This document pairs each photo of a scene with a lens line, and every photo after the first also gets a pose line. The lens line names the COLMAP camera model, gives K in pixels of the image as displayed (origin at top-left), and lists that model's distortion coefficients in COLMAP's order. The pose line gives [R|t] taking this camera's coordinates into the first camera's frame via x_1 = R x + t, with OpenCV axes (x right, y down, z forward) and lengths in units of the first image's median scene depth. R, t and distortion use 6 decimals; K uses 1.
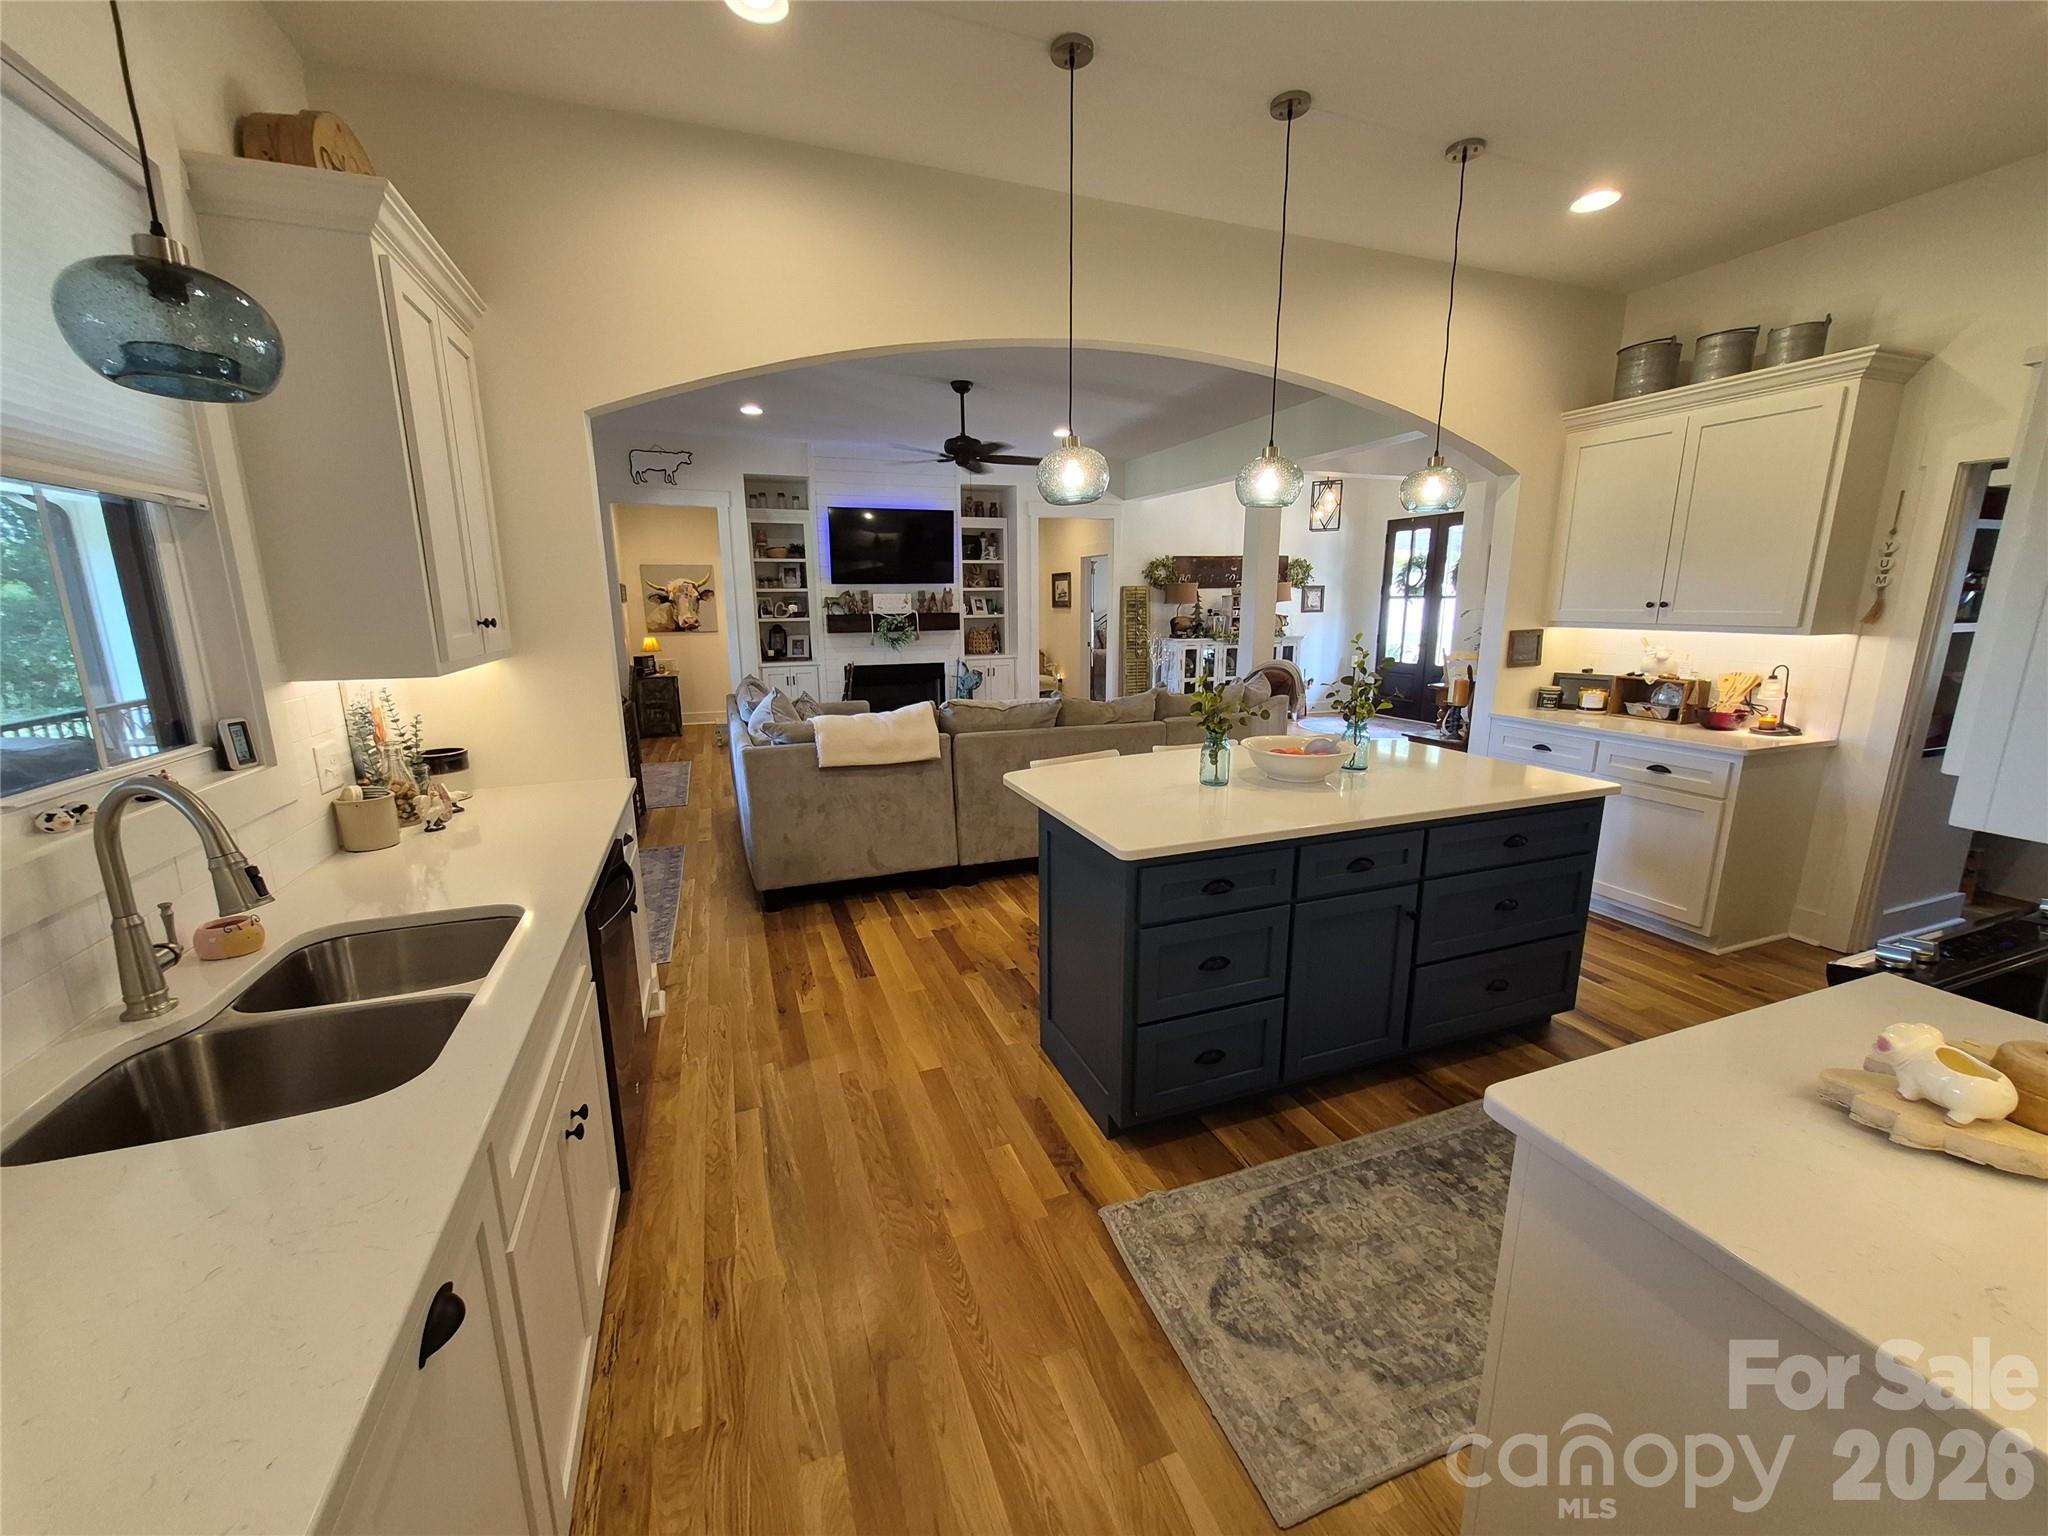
lens RADIAL K [[802.4, 0, 1023.5], [0, 802.4, 772.1], [0, 0, 1]] dist [0.001315, -0.000694]
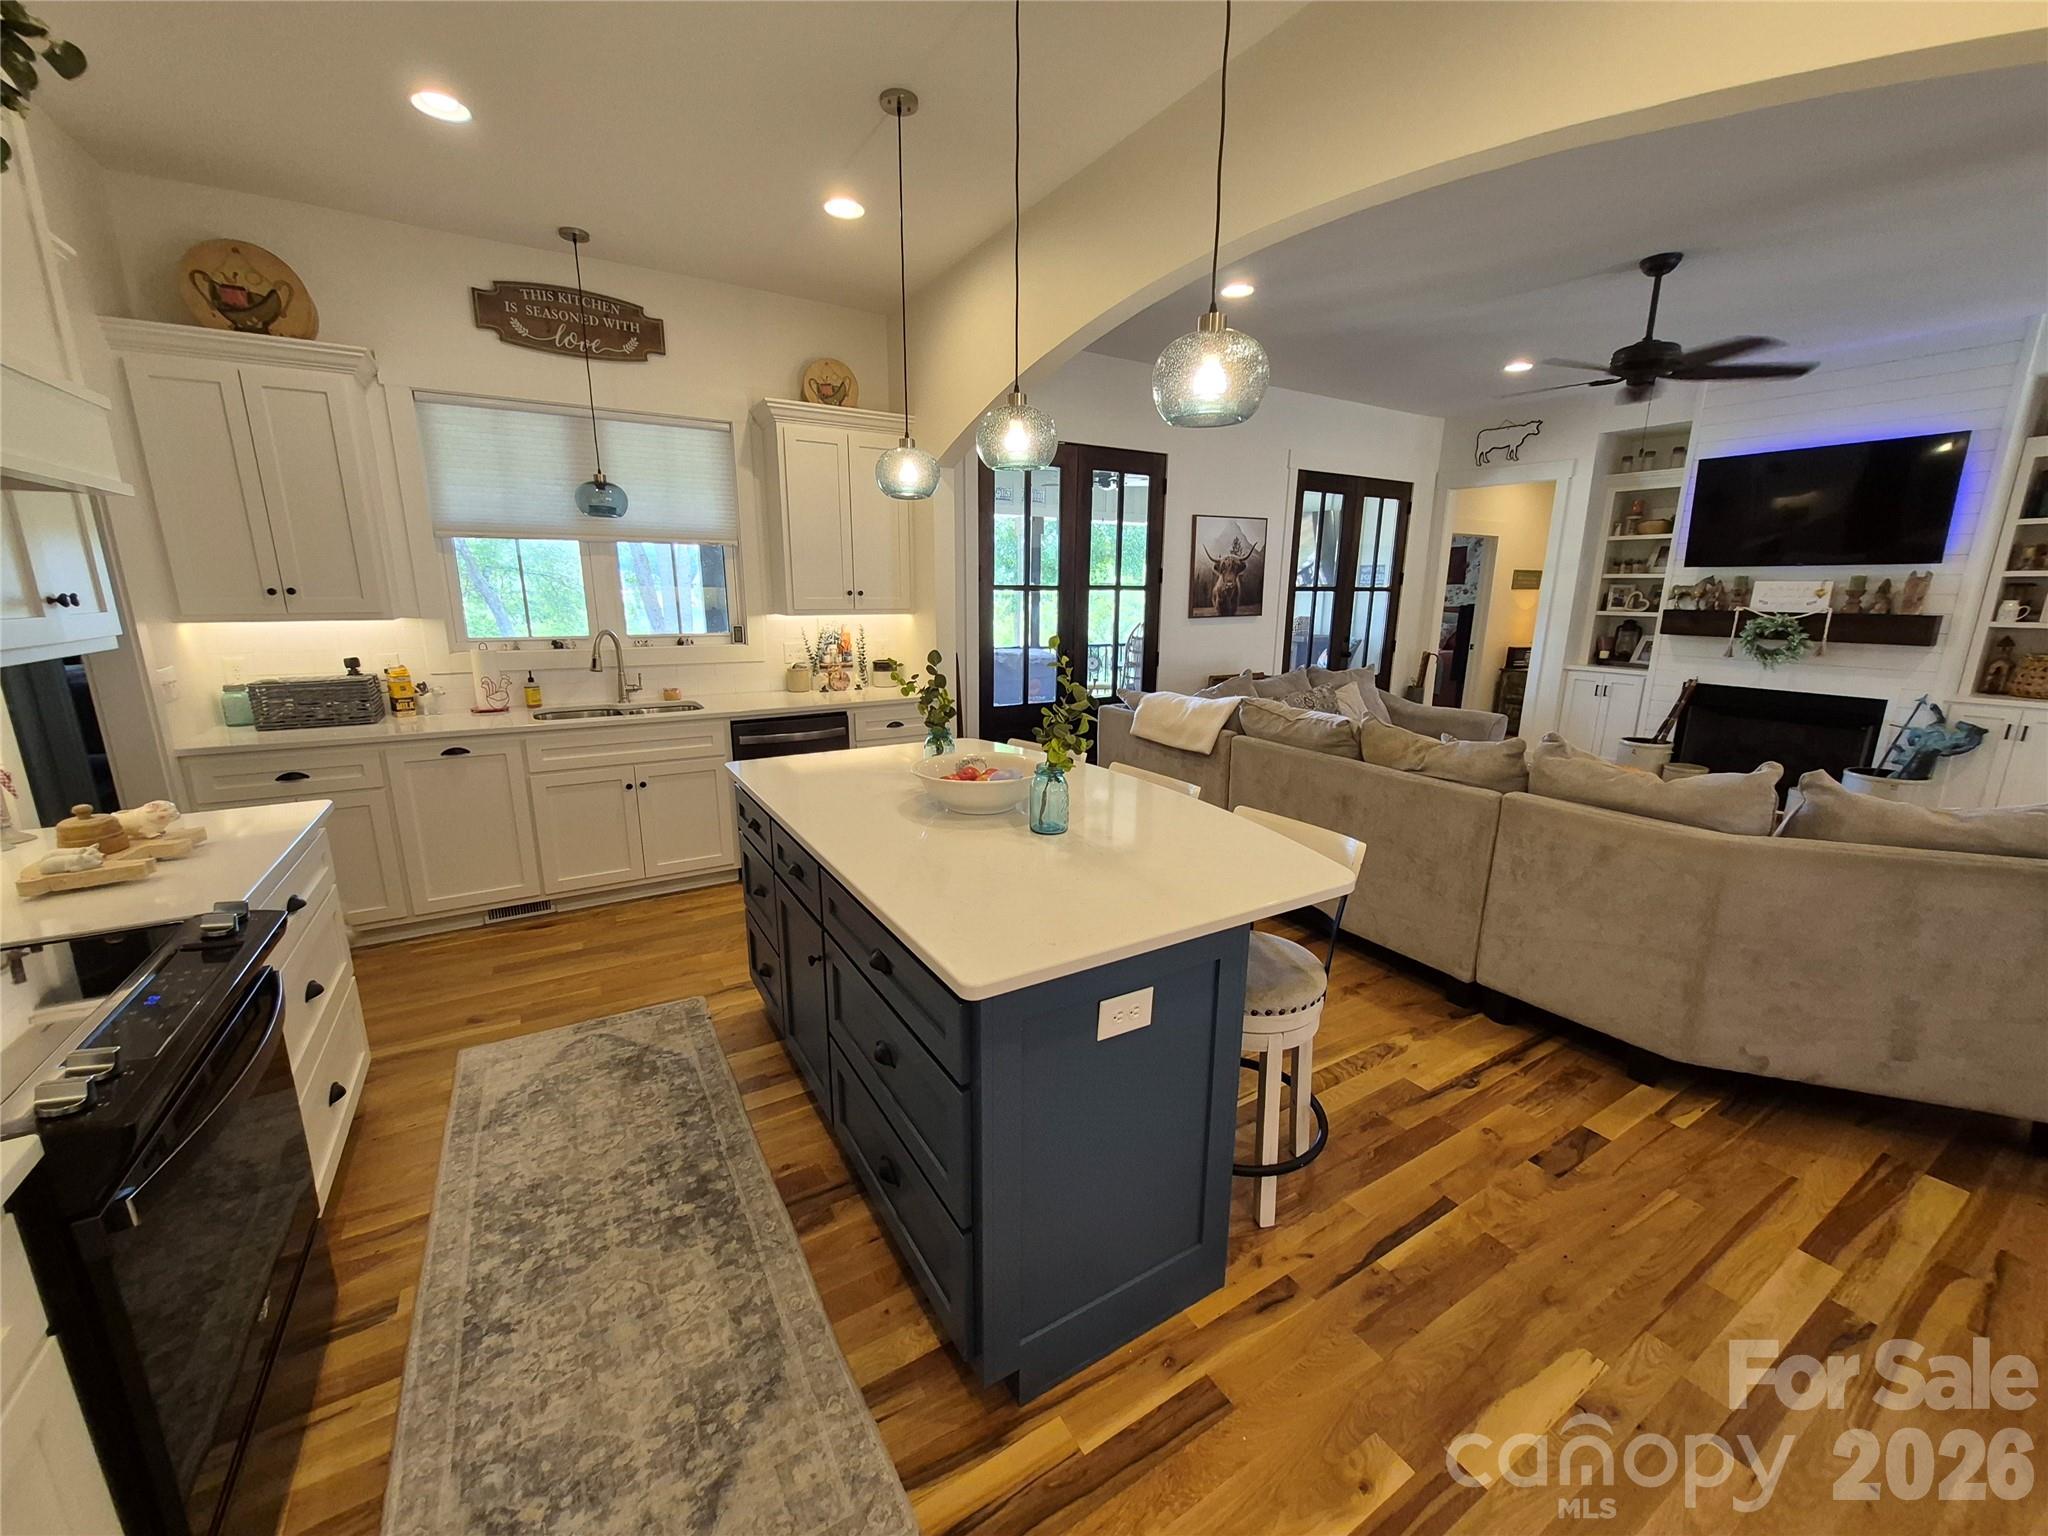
lens RADIAL K [[802.4, 0, 1027.4], [0, 802.4, 770.4], [0, 0, 1]] dist [0.001315, -0.000694]
pose [[0.182546, 0.230330, -0.955838, 0.376866], [-0.218017, 0.957453, 0.189082, -0.064613], [0.958721, 0.173873, 0.224995, 0.290703]]
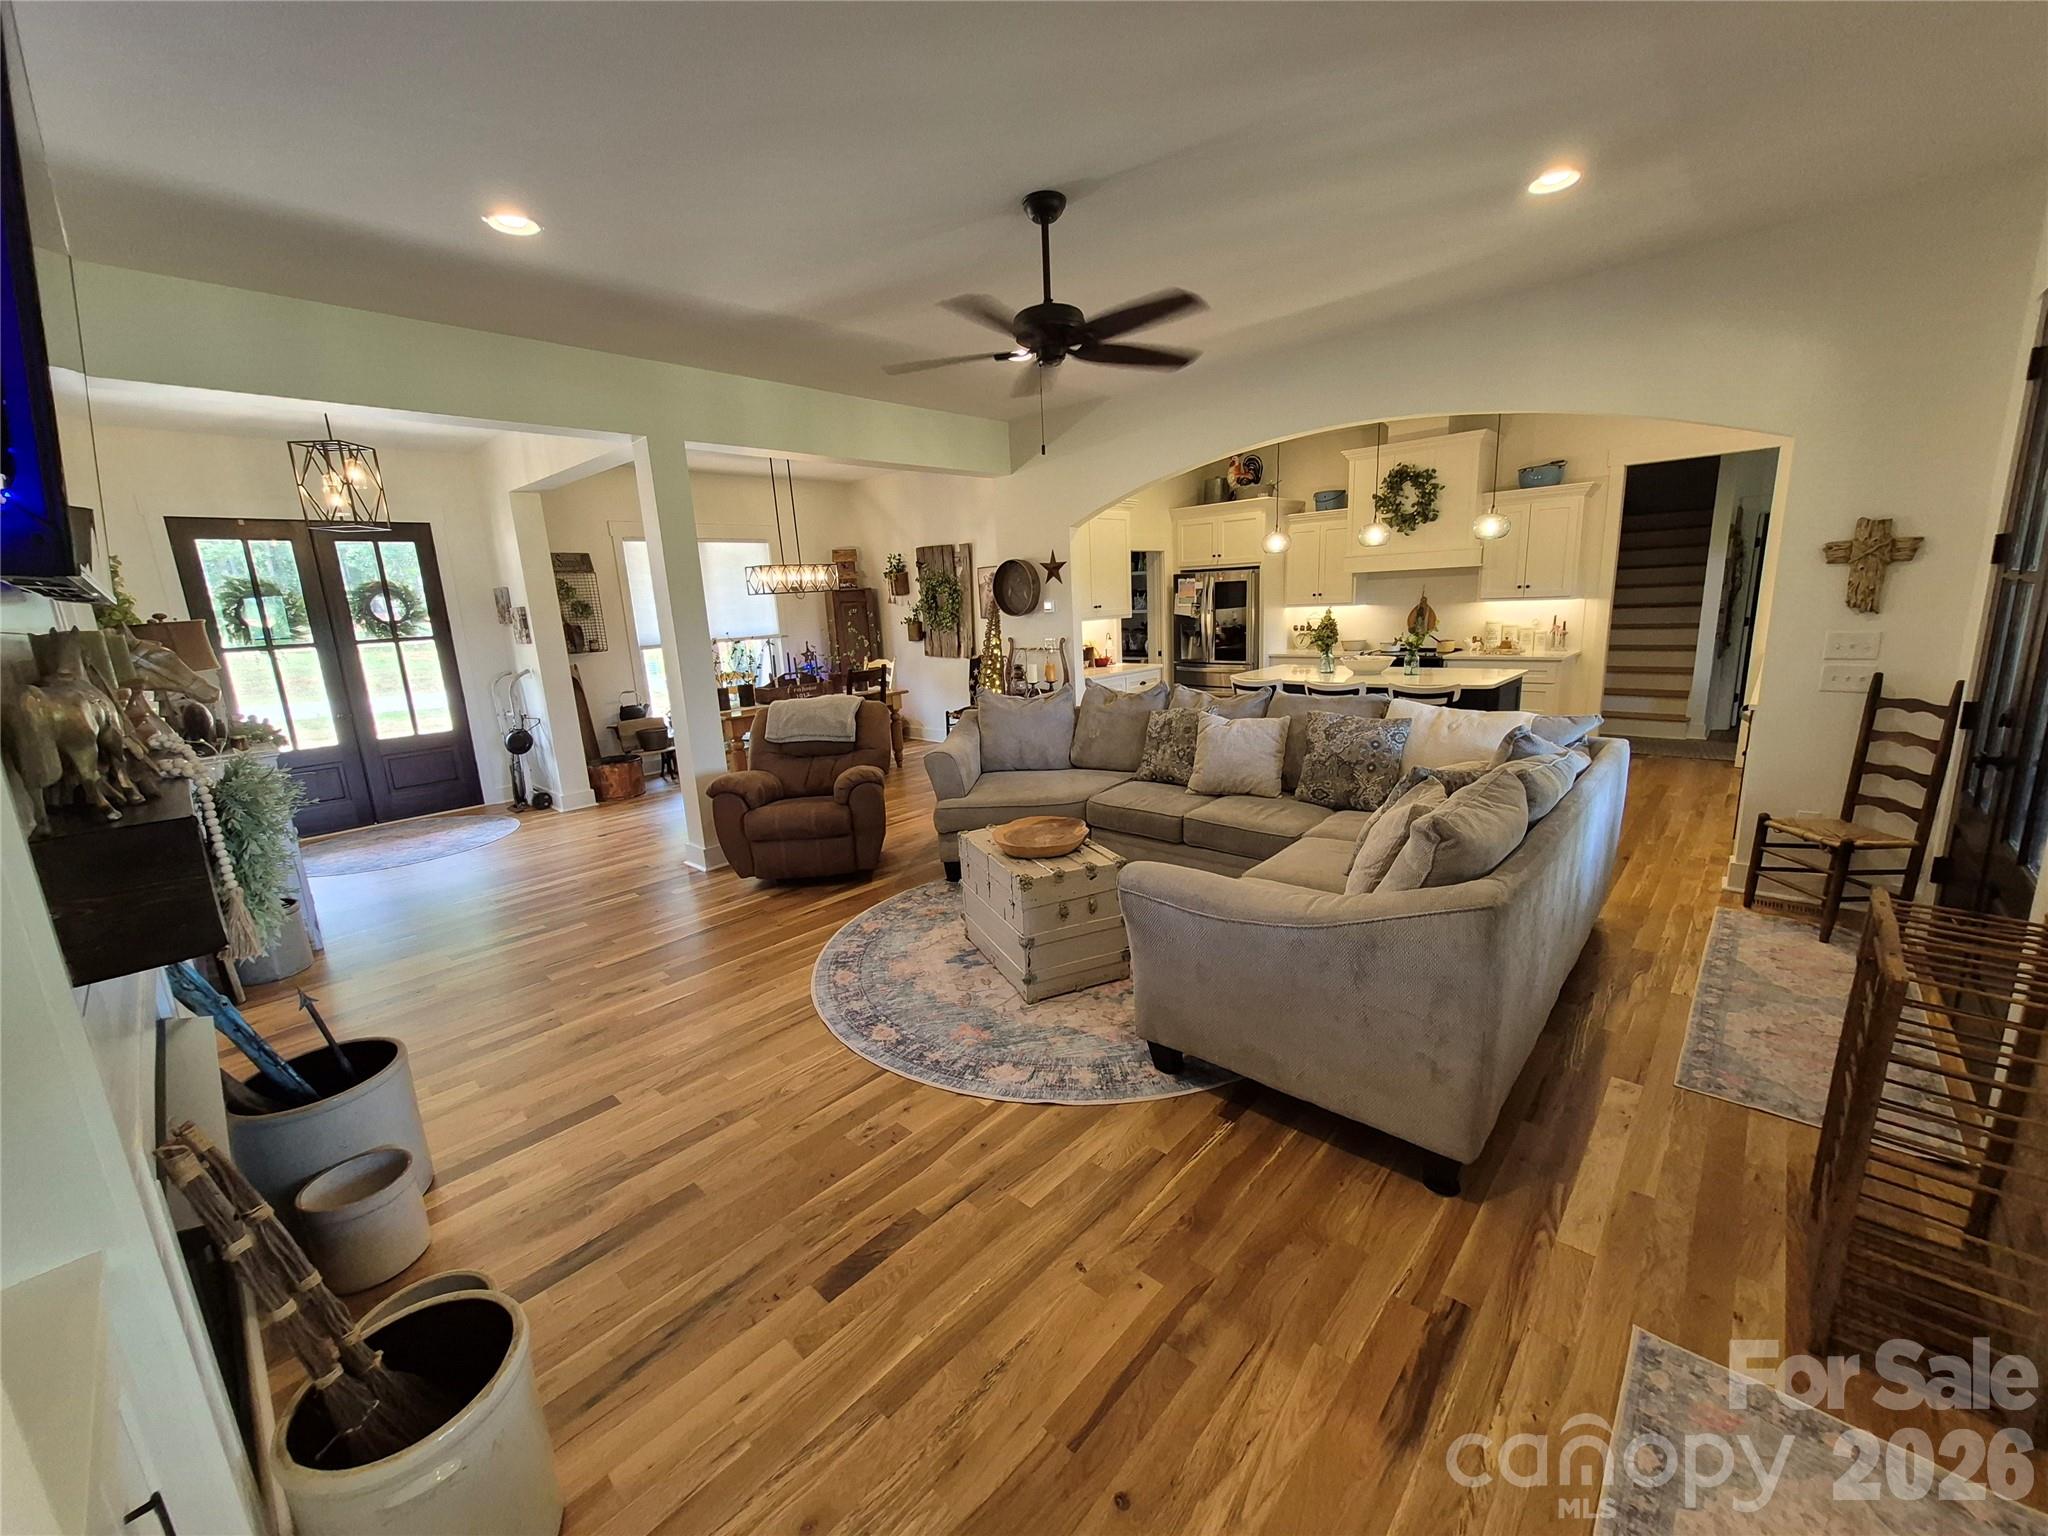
lens RADIAL K [[802.4, 0, 1029.9], [0, 802.4, 766.5], [0, 0, 1]] dist [0.001315, -0.000694]
pose [[-0.446071, -0.156150, 0.881271, -0.401784], [0.241964, 0.926955, 0.286719, -0.201678], [-0.861670, 0.341133, -0.375705, 0.904451]]
